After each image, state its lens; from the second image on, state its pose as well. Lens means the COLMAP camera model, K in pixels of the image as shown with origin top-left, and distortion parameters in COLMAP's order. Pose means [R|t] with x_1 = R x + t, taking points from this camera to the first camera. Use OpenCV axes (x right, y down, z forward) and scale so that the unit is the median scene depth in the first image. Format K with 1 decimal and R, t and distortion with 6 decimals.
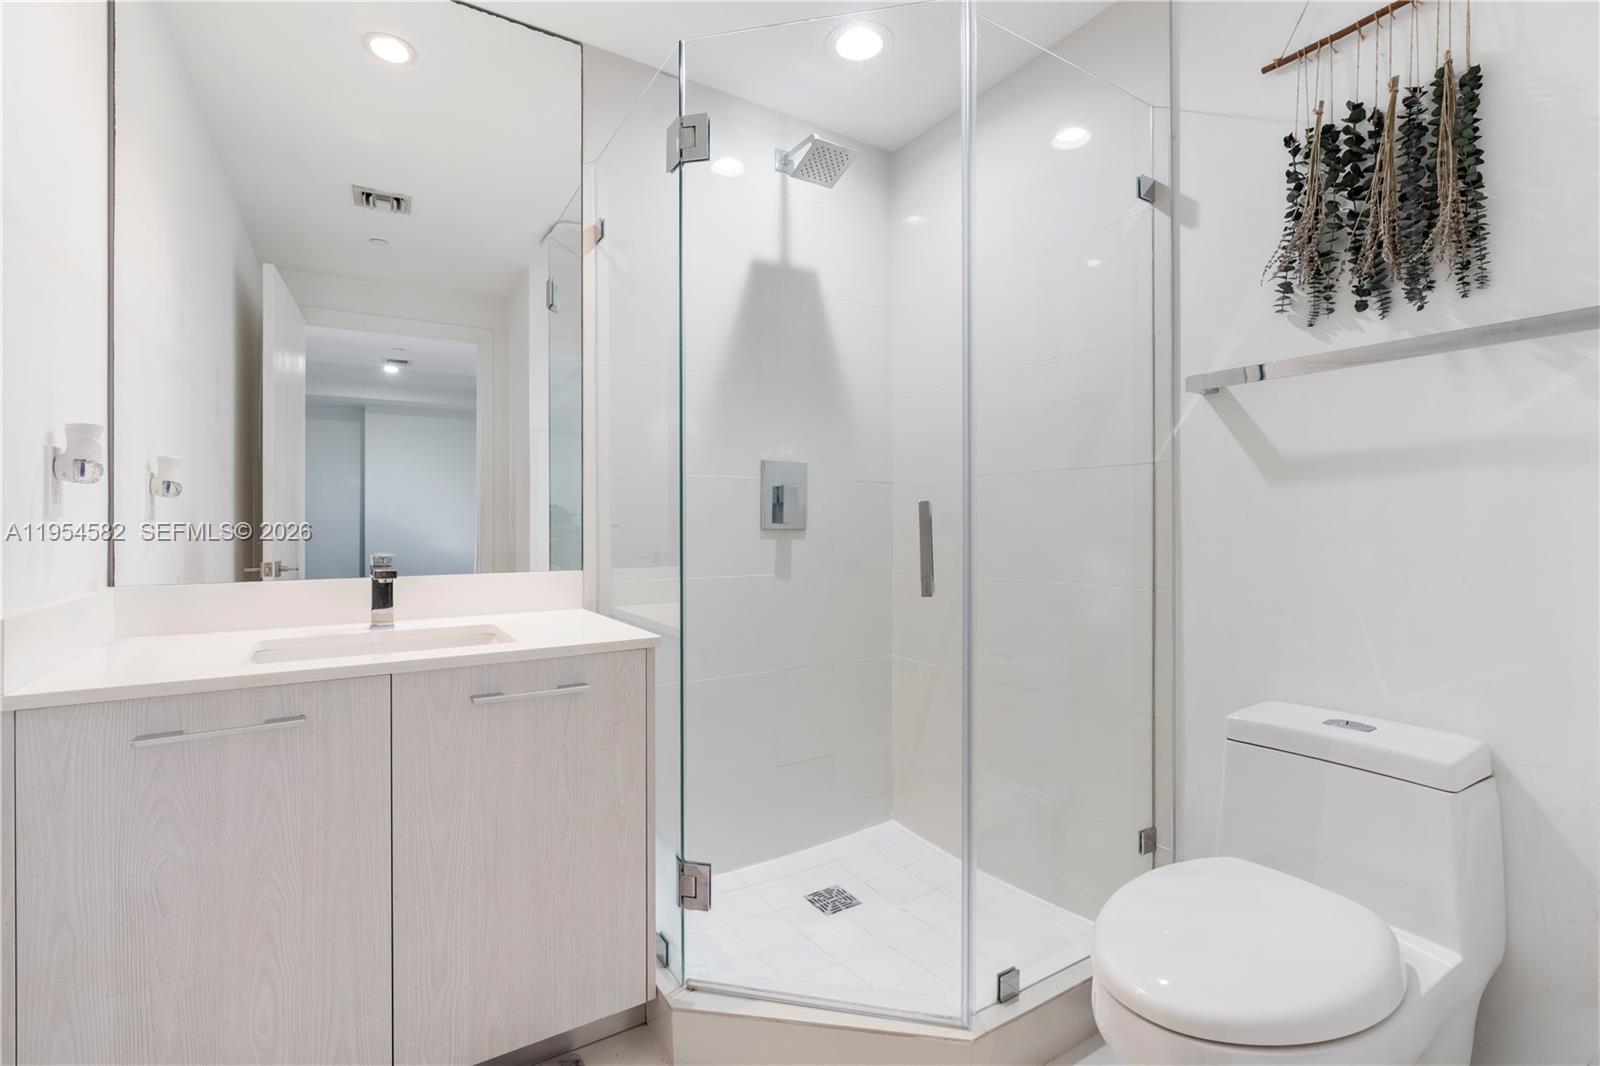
lens RADIAL K [[717.3, 0, 794.4], [0, 717.3, 523.8], [0, 0, 1]] dist [-0.008852, 0.002232]
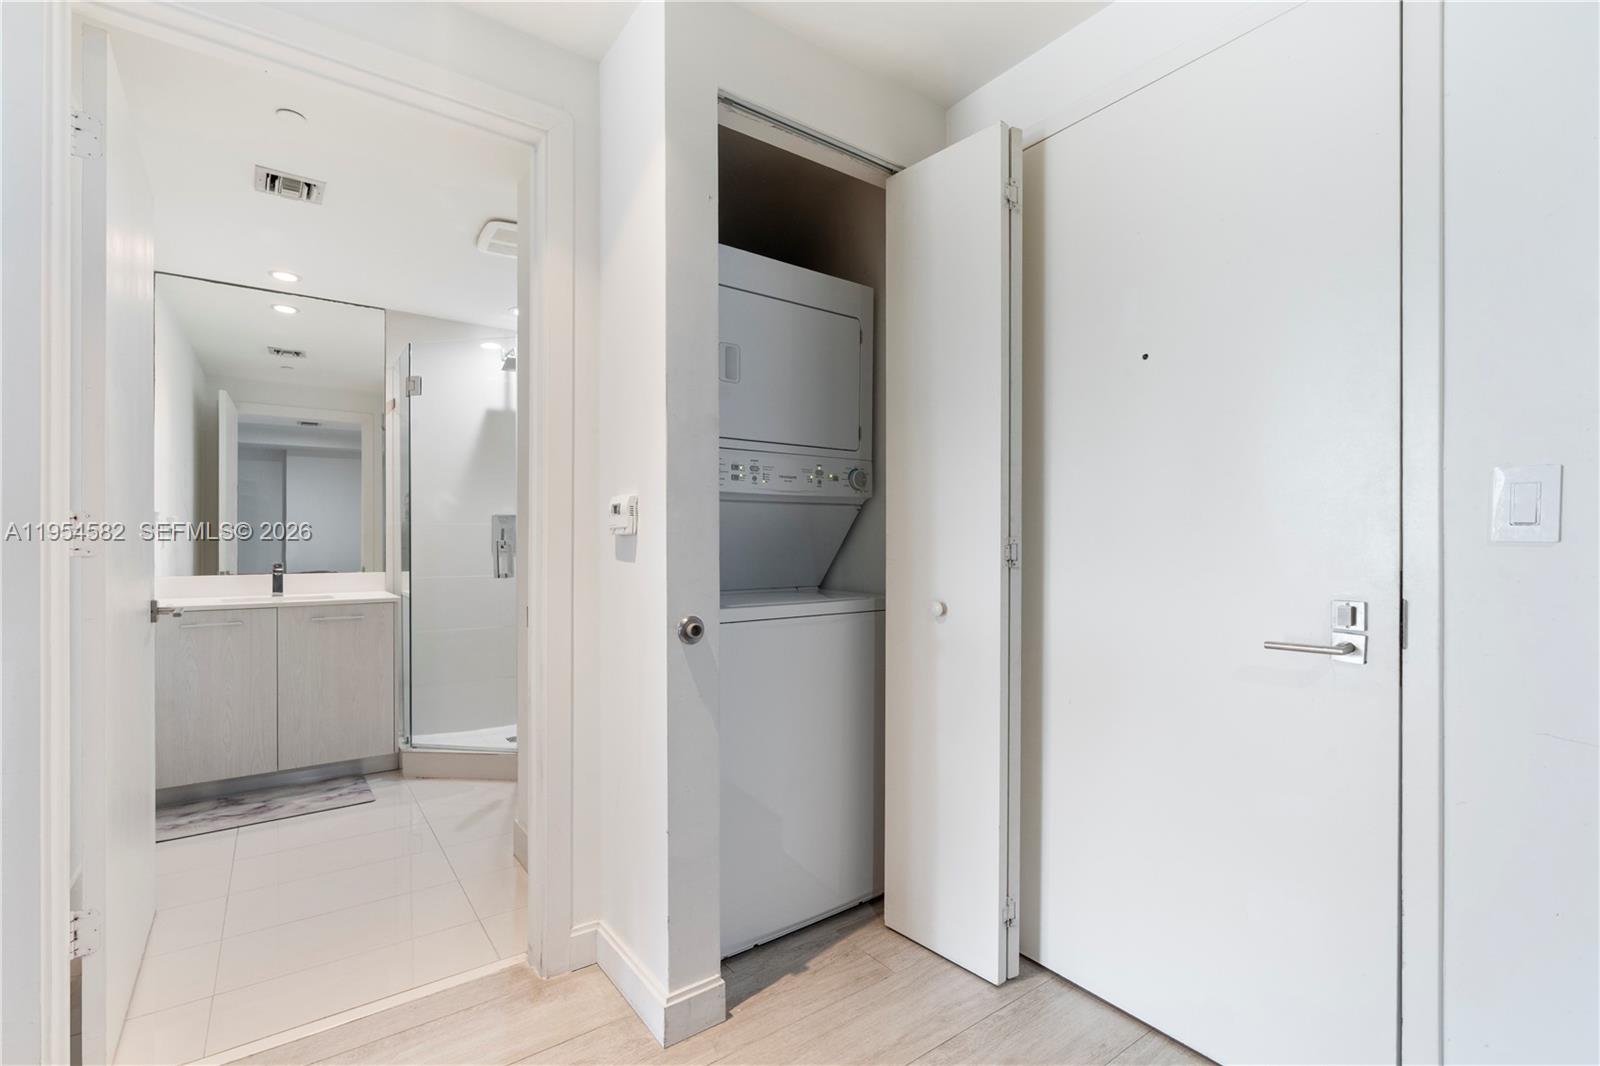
lens RADIAL K [[717.3, 0, 806.1], [0, 717.3, 546.6], [0, 0, 1]] dist [-0.008852, 0.002232]
pose [[0.997196, 0.004284, 0.074715, 0.726549], [-0.005104, 0.999929, 0.010787, -0.031143], [-0.074663, -0.011138, 0.997147, -1.084434]]
